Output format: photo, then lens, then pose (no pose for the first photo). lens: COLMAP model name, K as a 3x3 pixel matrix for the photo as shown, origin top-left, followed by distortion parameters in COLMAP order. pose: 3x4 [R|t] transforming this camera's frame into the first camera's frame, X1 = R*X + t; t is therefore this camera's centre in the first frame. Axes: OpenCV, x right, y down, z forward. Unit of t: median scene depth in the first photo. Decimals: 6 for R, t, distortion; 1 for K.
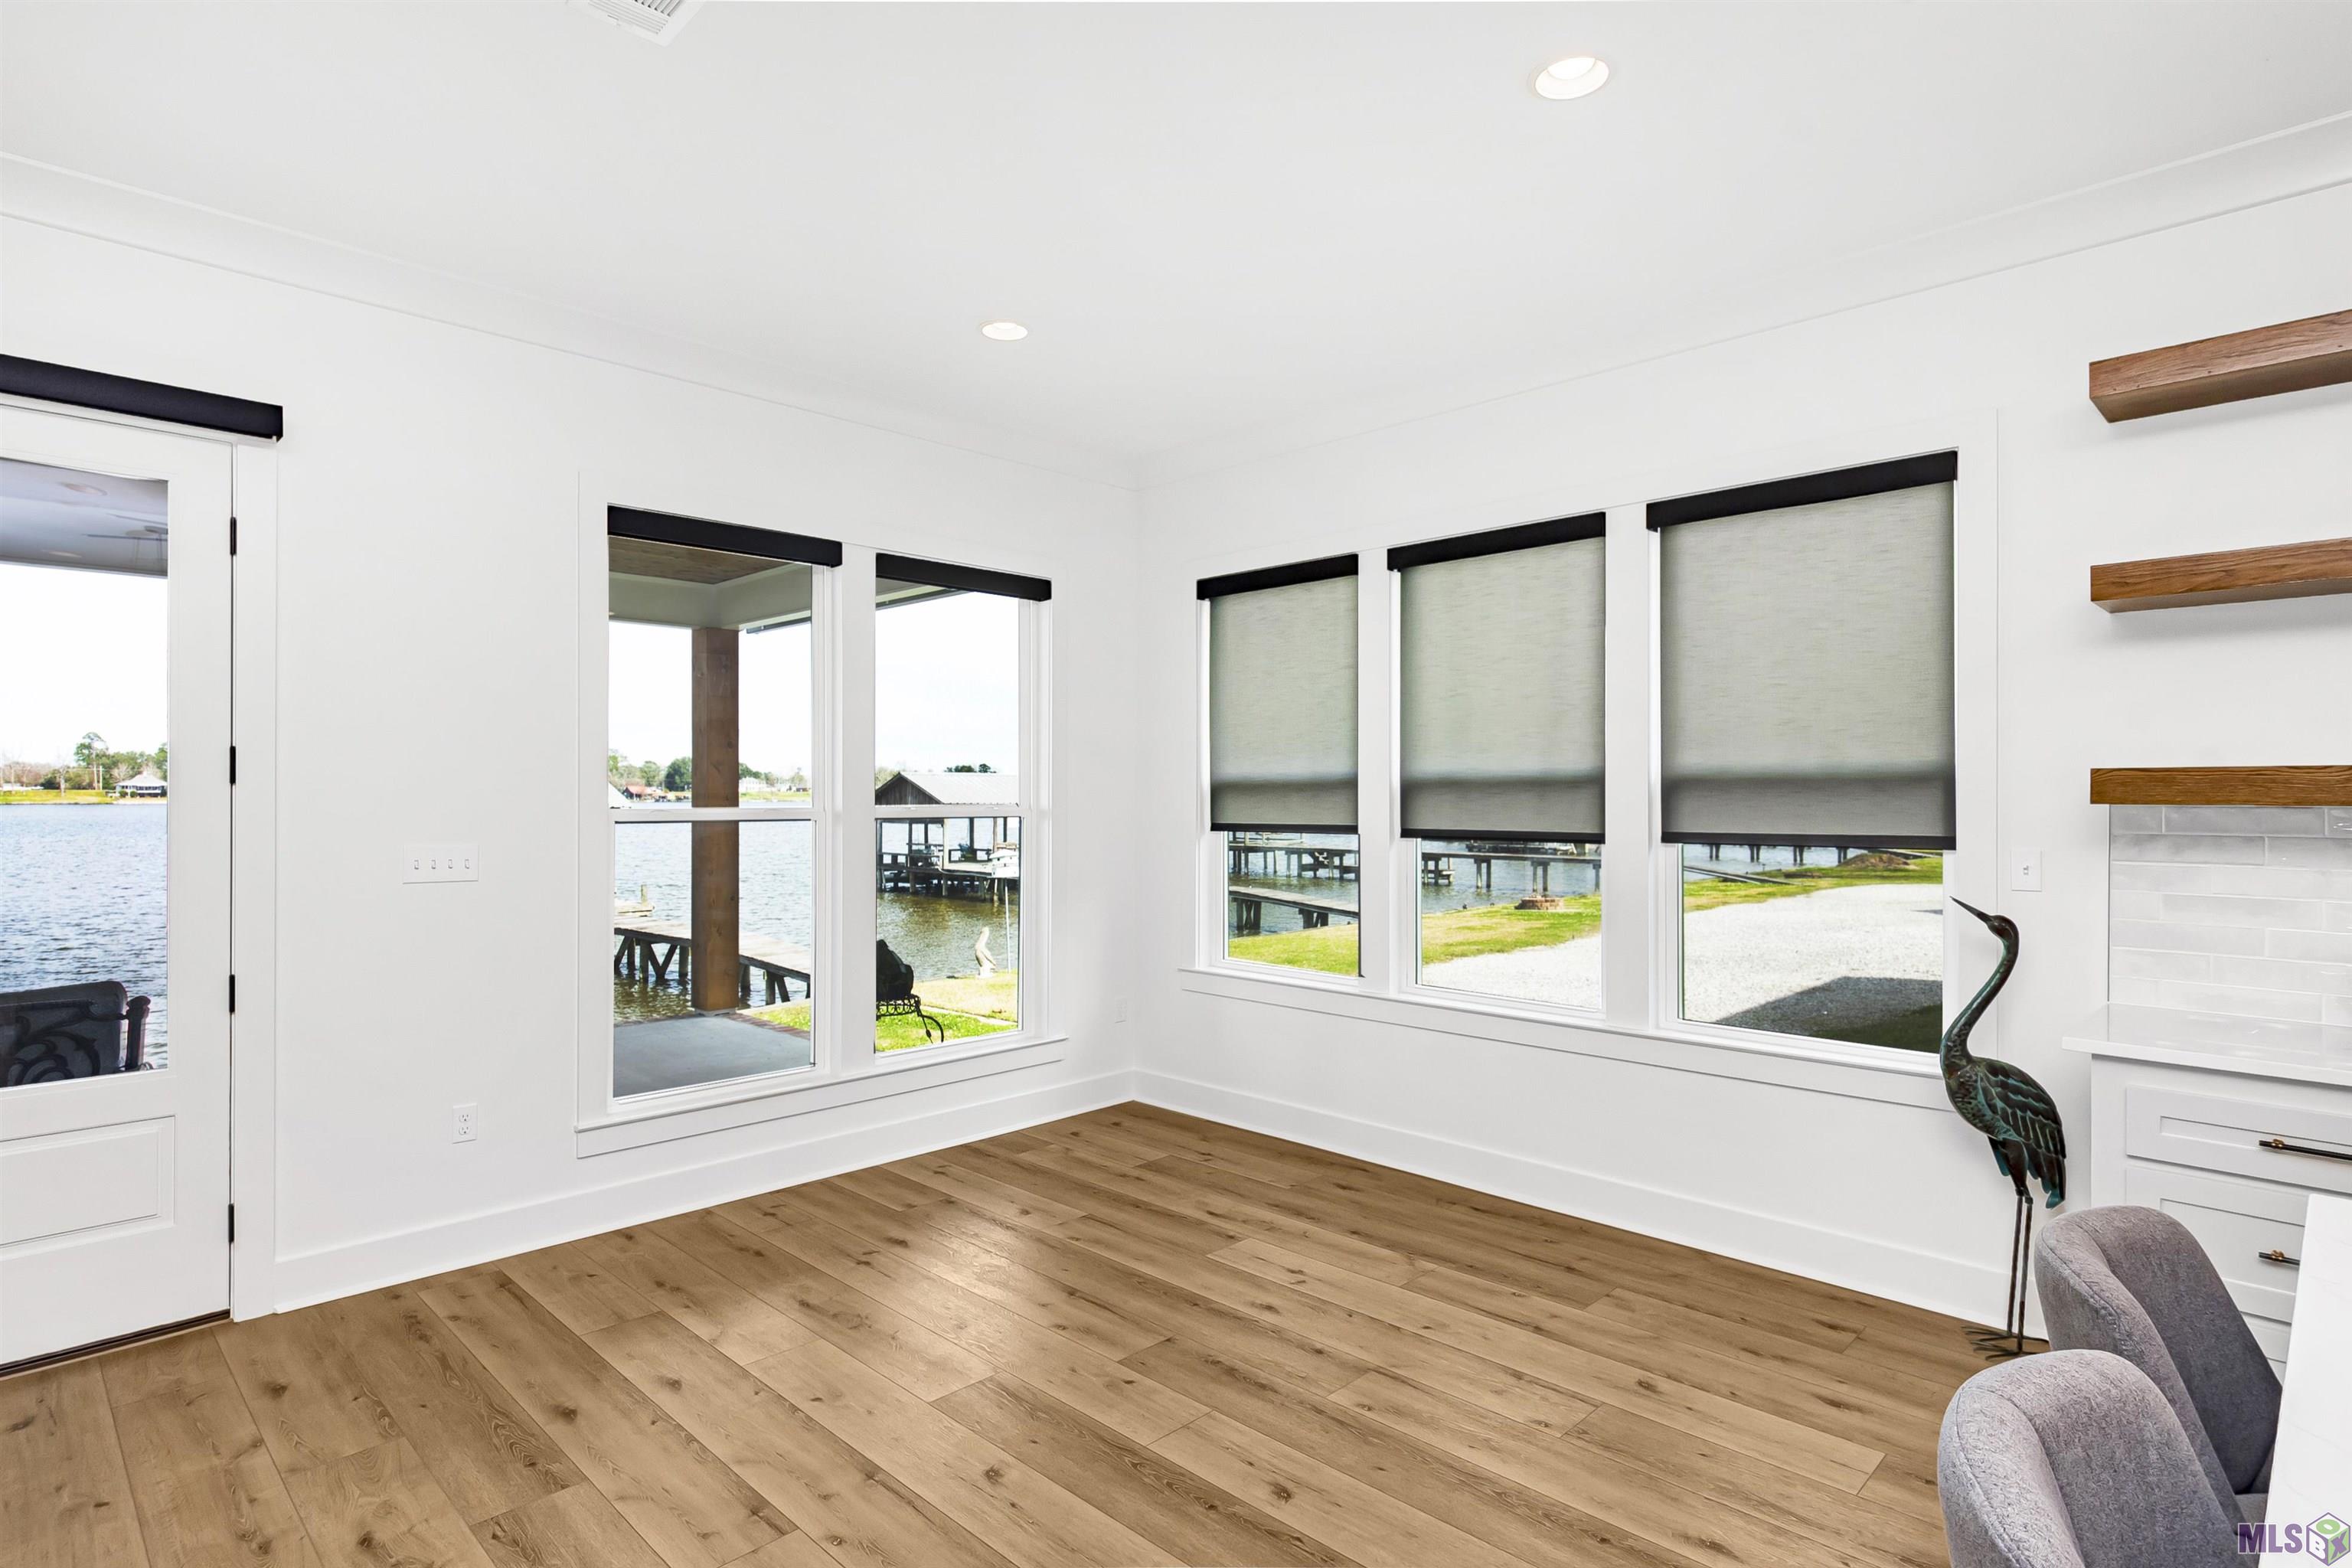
lens RADIAL K [[1226.9, 0, 1141.0], [0, 1226.9, 798.1], [0, 0, 1]] dist [0.037765, -0.000738]
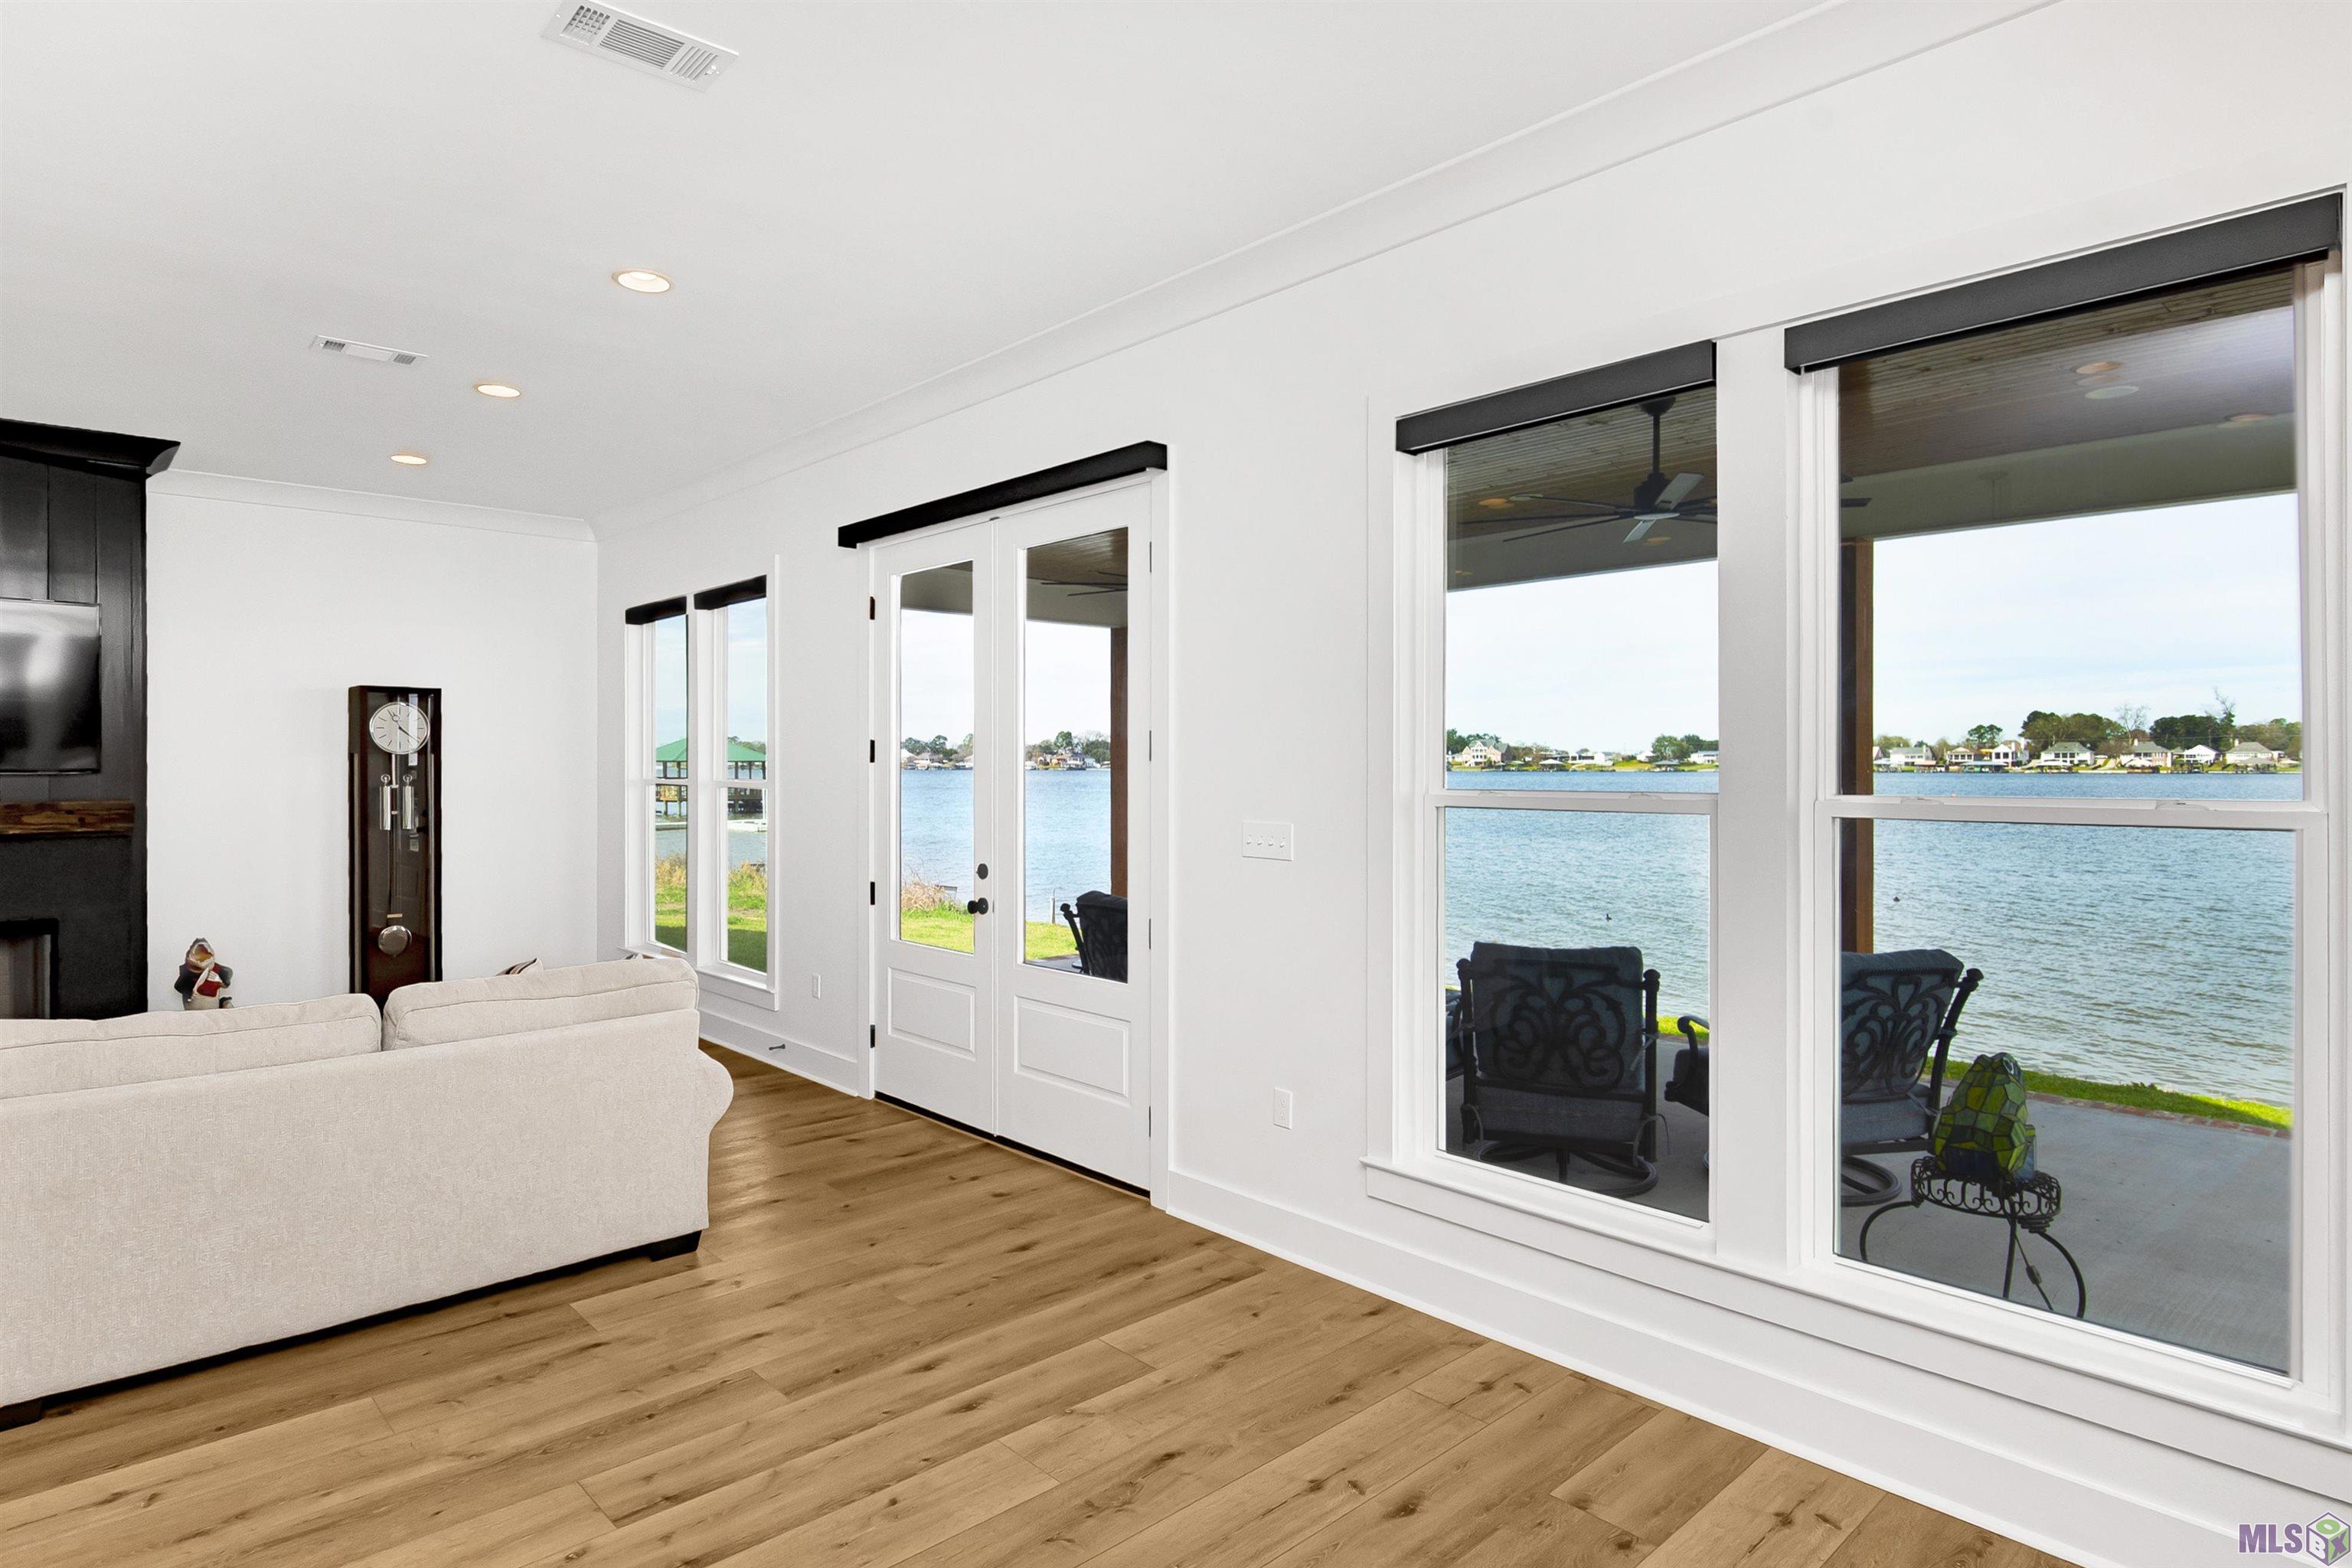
lens RADIAL K [[1331.1, 0, 1263.6], [0, 1331.1, 763.7], [0, 0, 1]] dist [-0.003554, -0.004867]
pose [[-0.034092, 0.000834, -0.999418, 0.541878], [-0.000257, 1.000000, 0.000844, -0.007583], [0.999419, 0.000286, -0.034092, 1.126836]]
